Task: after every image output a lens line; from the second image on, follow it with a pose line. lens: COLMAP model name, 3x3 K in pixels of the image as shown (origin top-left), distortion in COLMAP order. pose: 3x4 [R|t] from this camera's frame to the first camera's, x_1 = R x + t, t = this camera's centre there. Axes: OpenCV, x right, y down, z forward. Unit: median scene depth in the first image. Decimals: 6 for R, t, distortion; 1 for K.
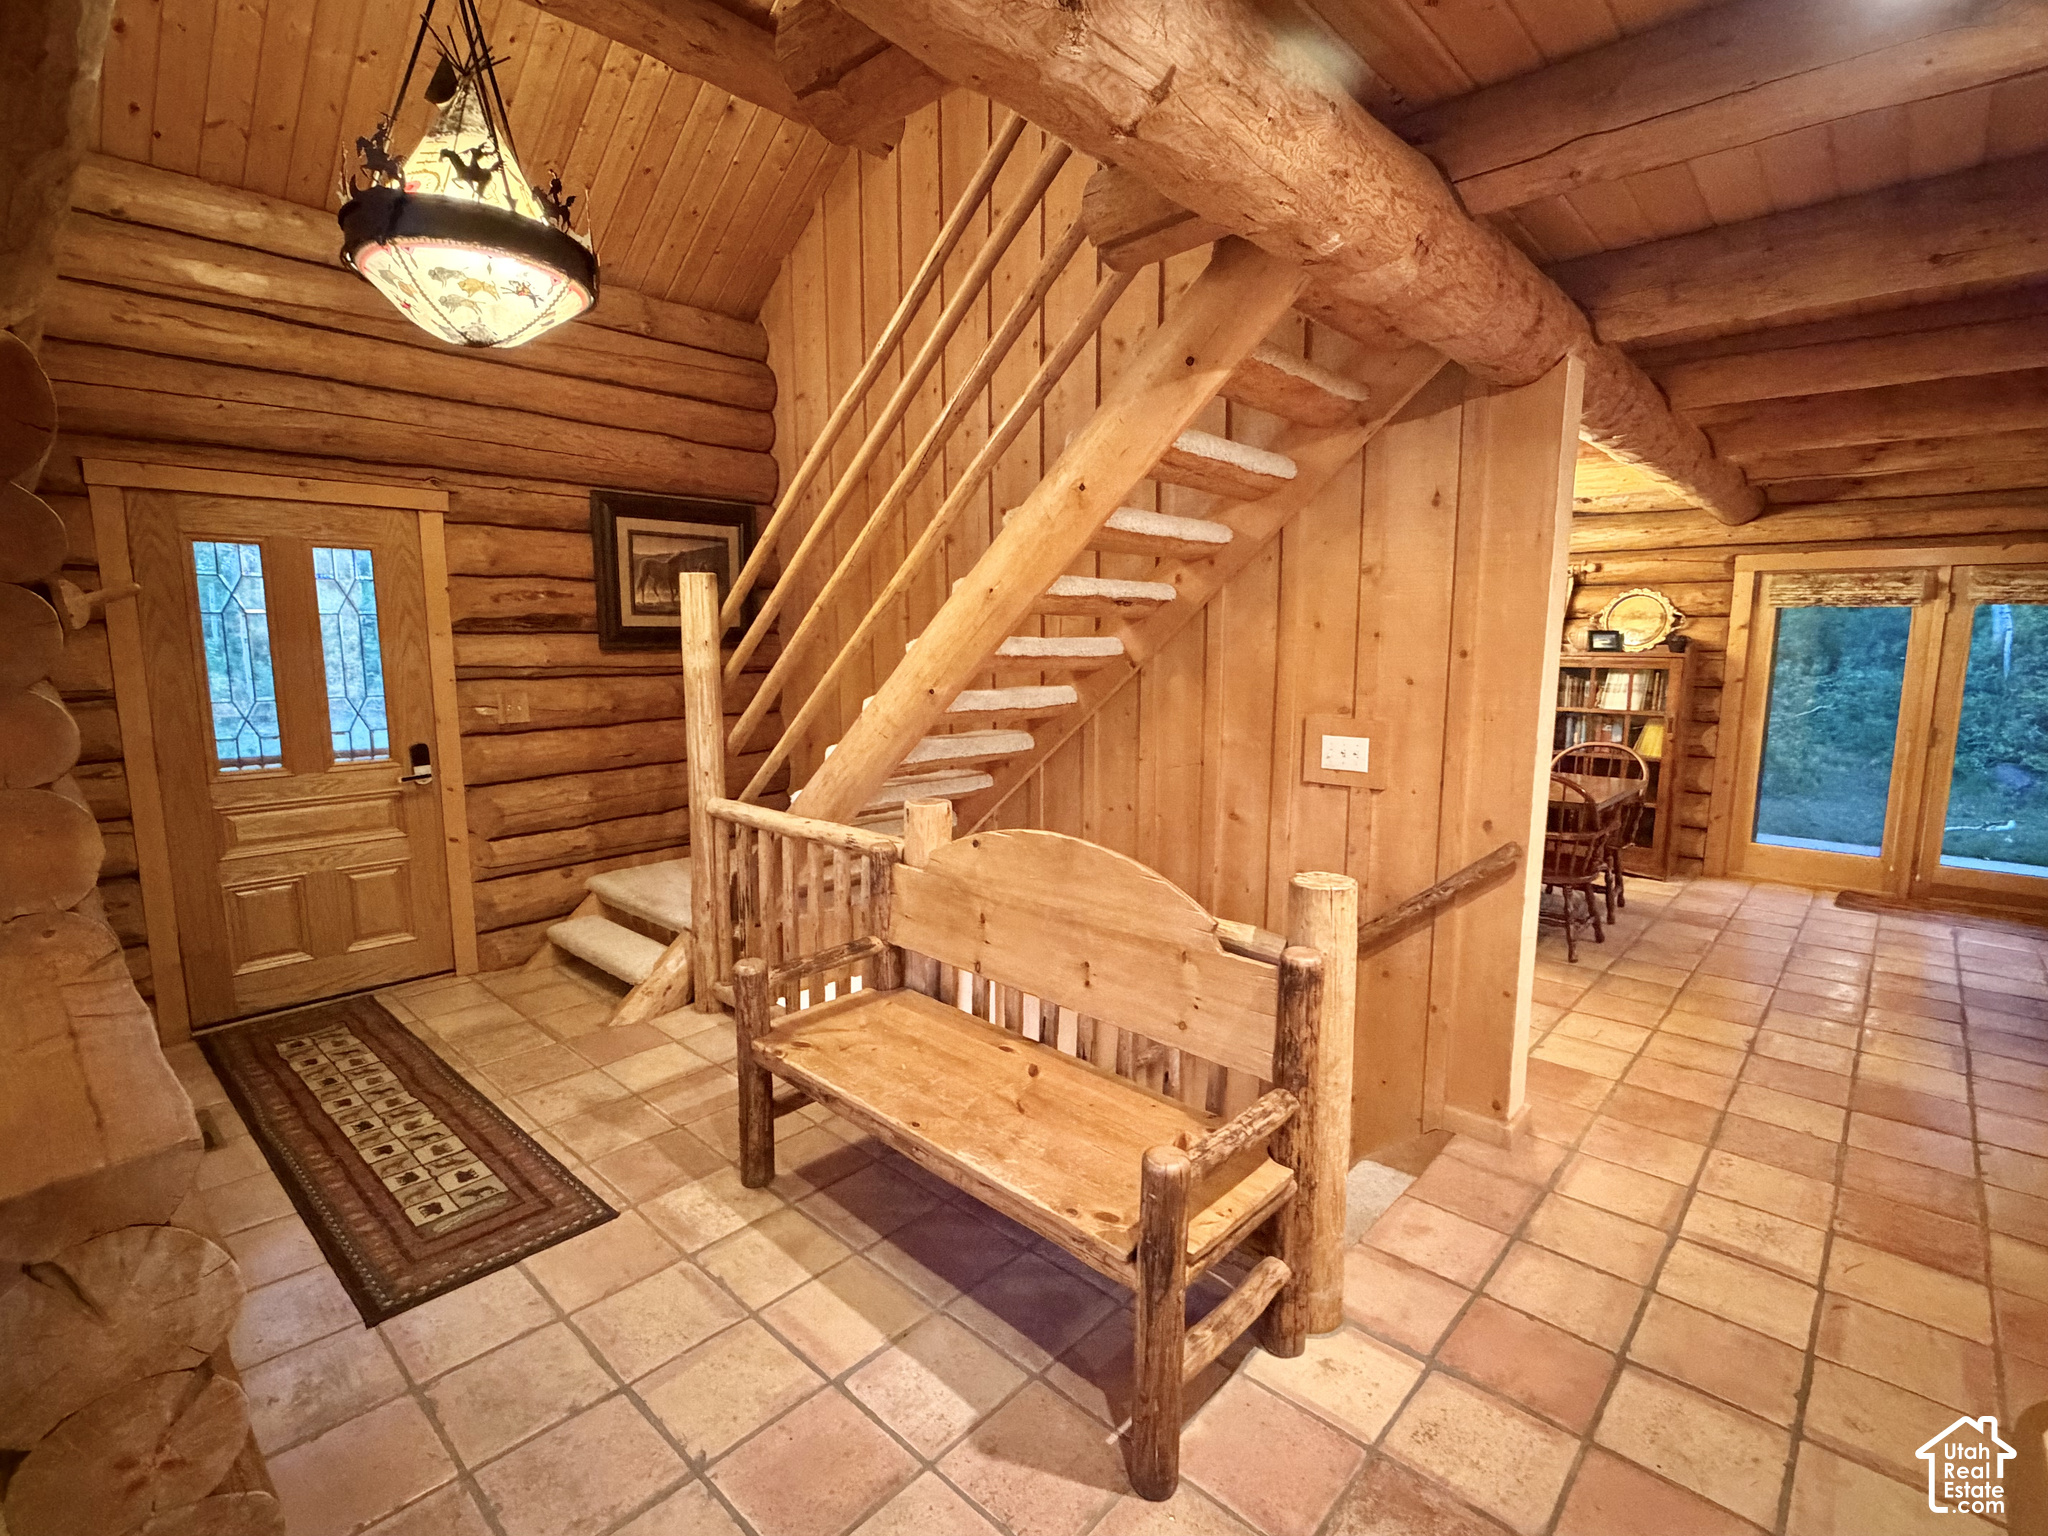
lens RADIAL K [[964.8, 0, 1017.0], [0, 964.8, 770.5], [0, 0, 1]] dist [-0.002394, -0.000955]
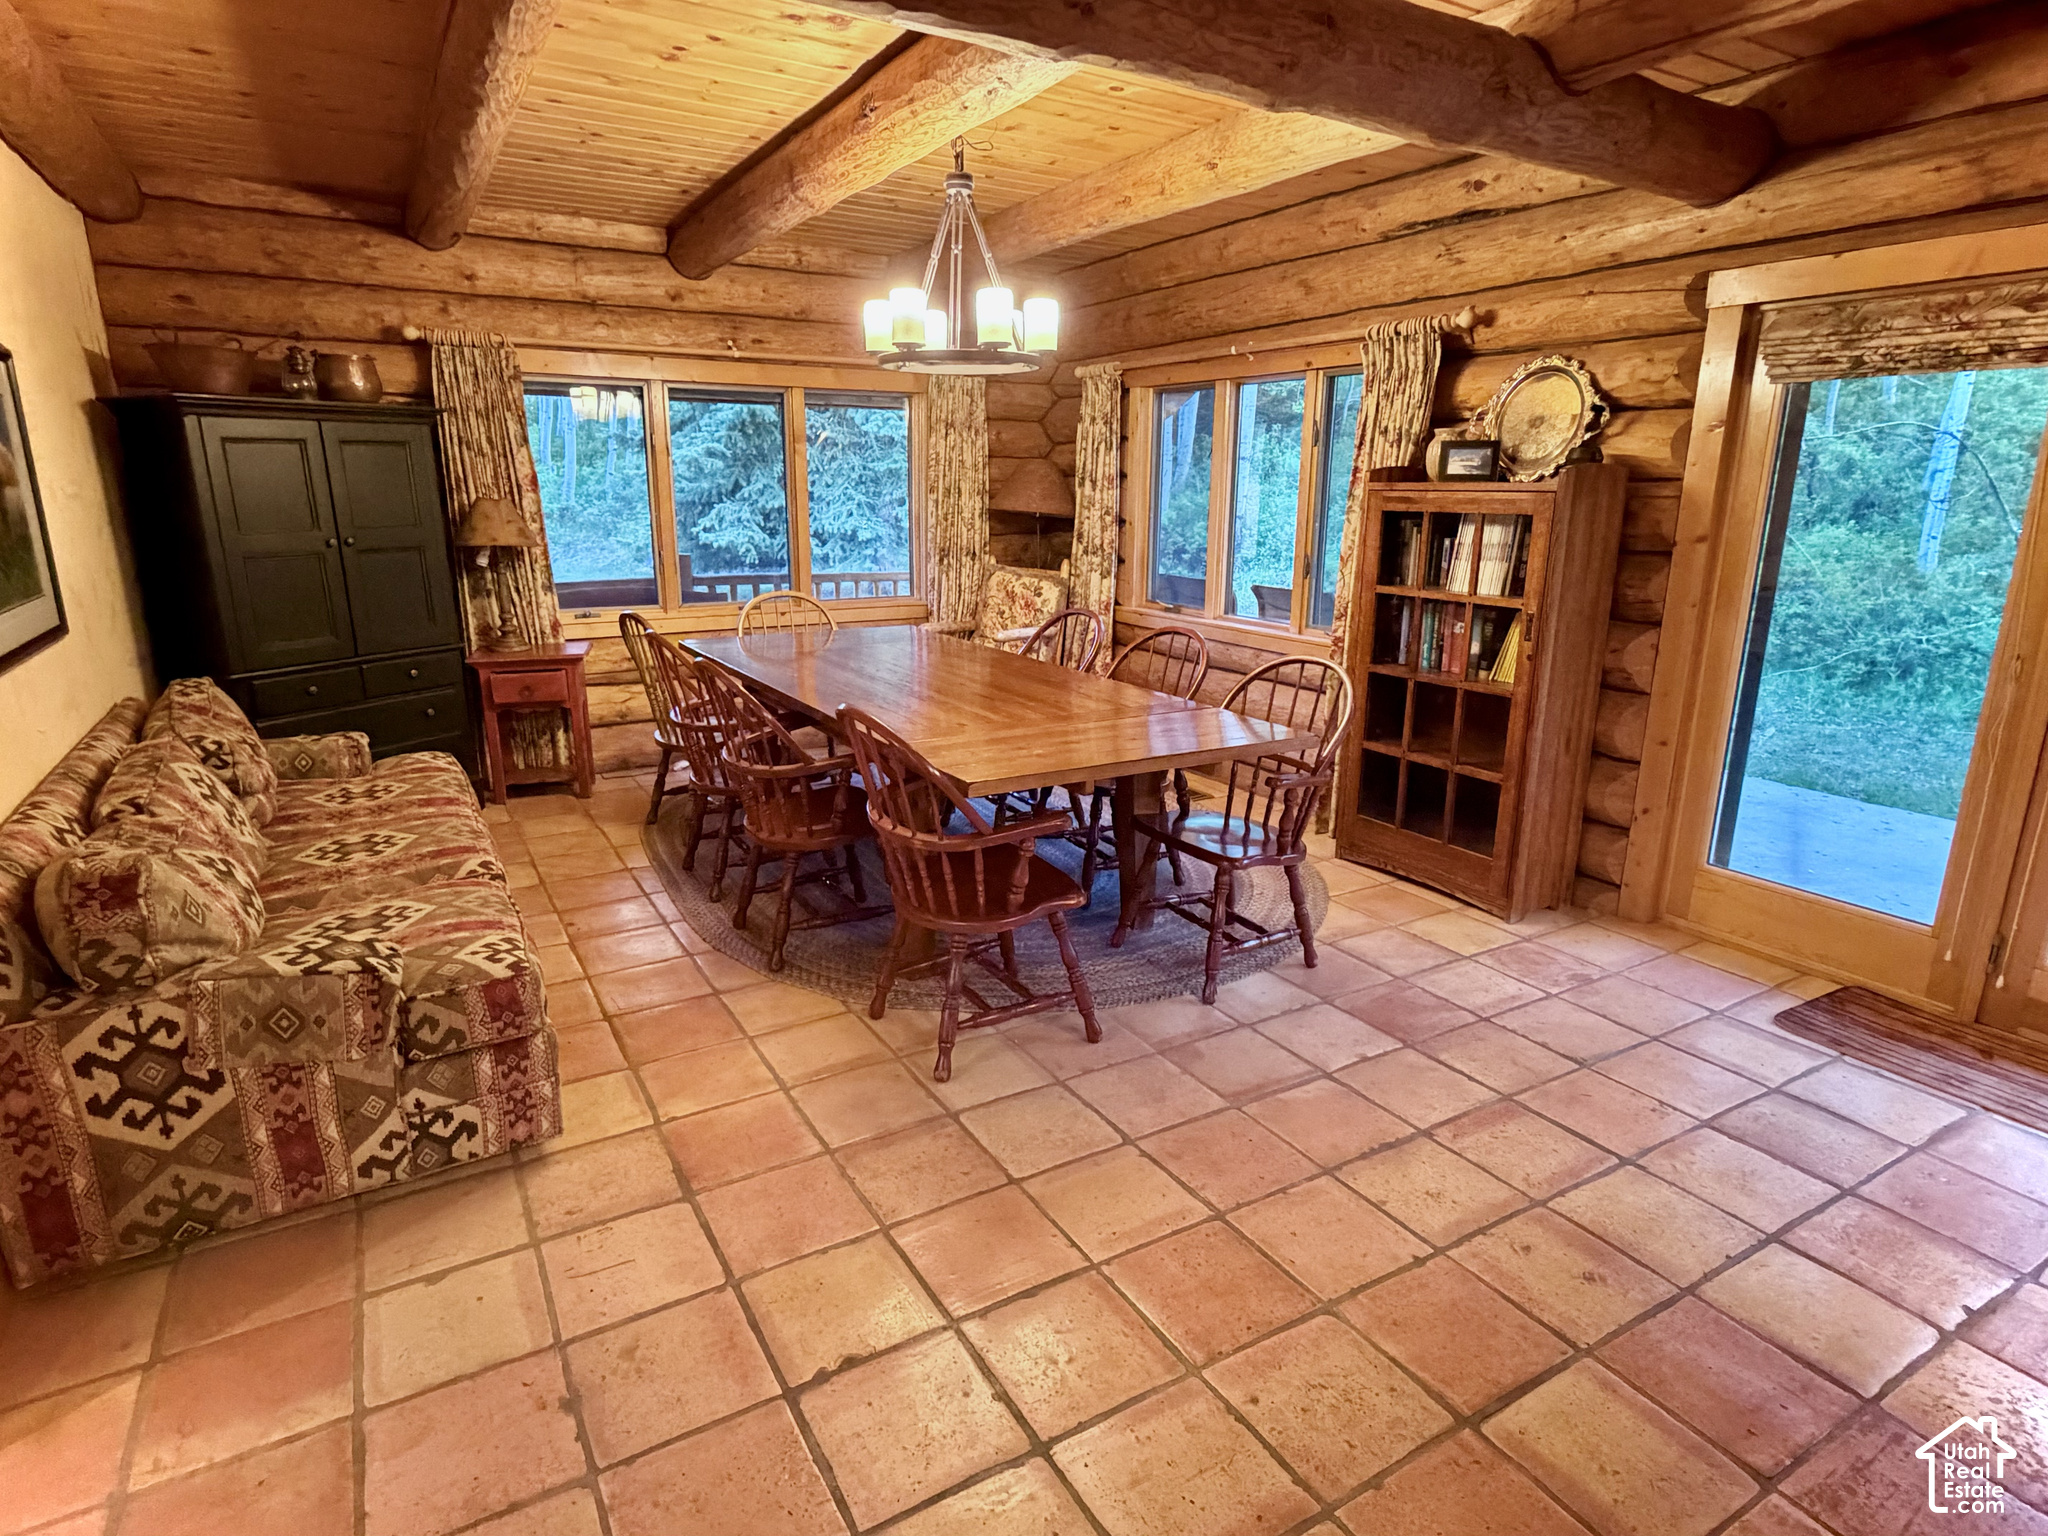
lens RADIAL K [[1123.3, 0, 1028.9], [0, 1123.3, 778.8], [0, 0, 1]] dist [0.002249, 0.000000]
pose [[0.958272, 0.074759, -0.275908, 0.583470], [-0.042033, 0.991556, 0.122679, -0.028551], [0.282749, -0.105962, 0.953323, 0.340414]]
